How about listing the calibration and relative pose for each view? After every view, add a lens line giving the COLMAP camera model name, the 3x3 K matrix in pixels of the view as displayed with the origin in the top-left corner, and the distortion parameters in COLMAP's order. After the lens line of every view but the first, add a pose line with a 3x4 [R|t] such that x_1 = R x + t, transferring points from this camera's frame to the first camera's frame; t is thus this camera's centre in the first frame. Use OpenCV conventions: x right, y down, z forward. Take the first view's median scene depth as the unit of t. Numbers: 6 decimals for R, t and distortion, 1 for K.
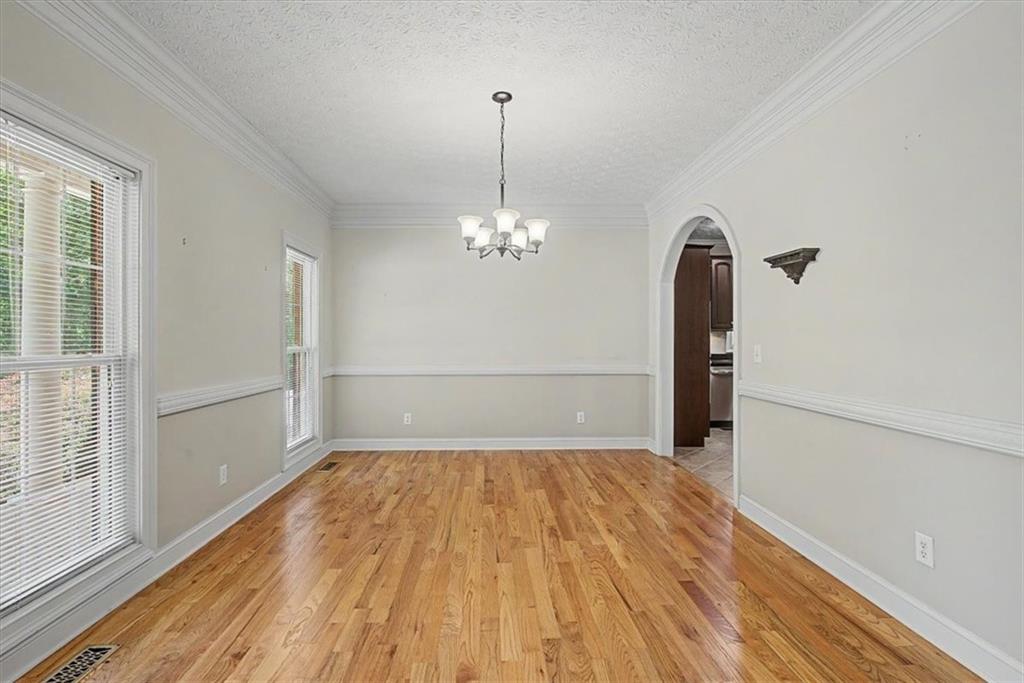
lens RADIAL K [[466.5, 0, 509.9], [0, 466.5, 339.5], [0, 0, 1]] dist [-0.007867, 0.003666]
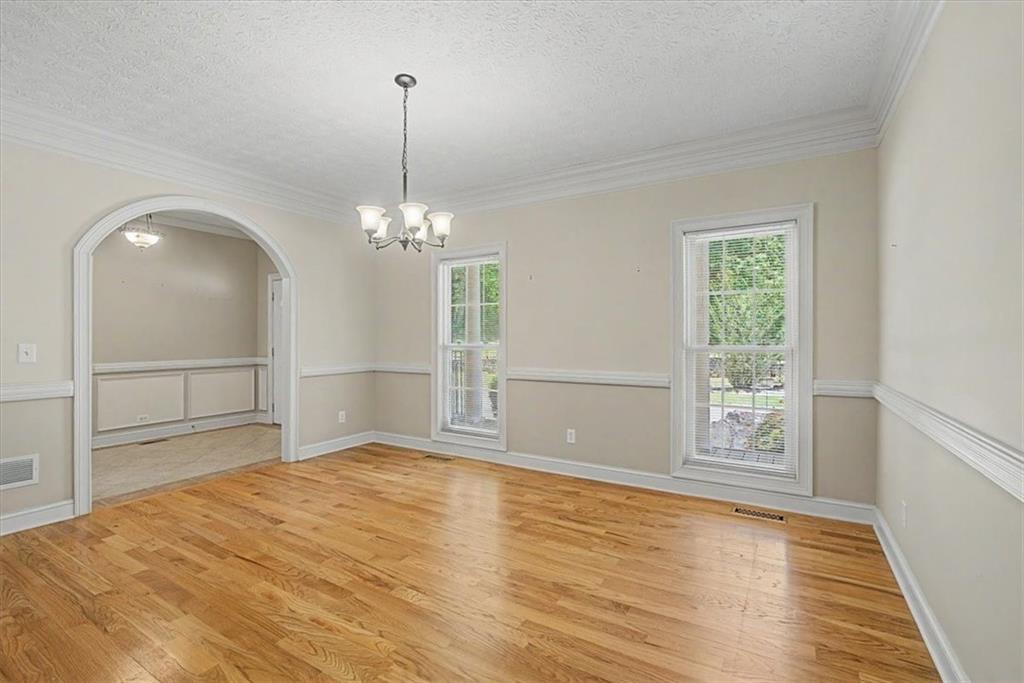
lens RADIAL K [[466.5, 0, 506.2], [0, 466.5, 339.3], [0, 0, 1]] dist [-0.007867, 0.003666]
pose [[-0.564772, 0.005594, -0.825228, 0.604795], [0.004366, 0.999983, 0.003791, 0.004008], [0.825235, -0.001461, -0.564787, 1.593542]]
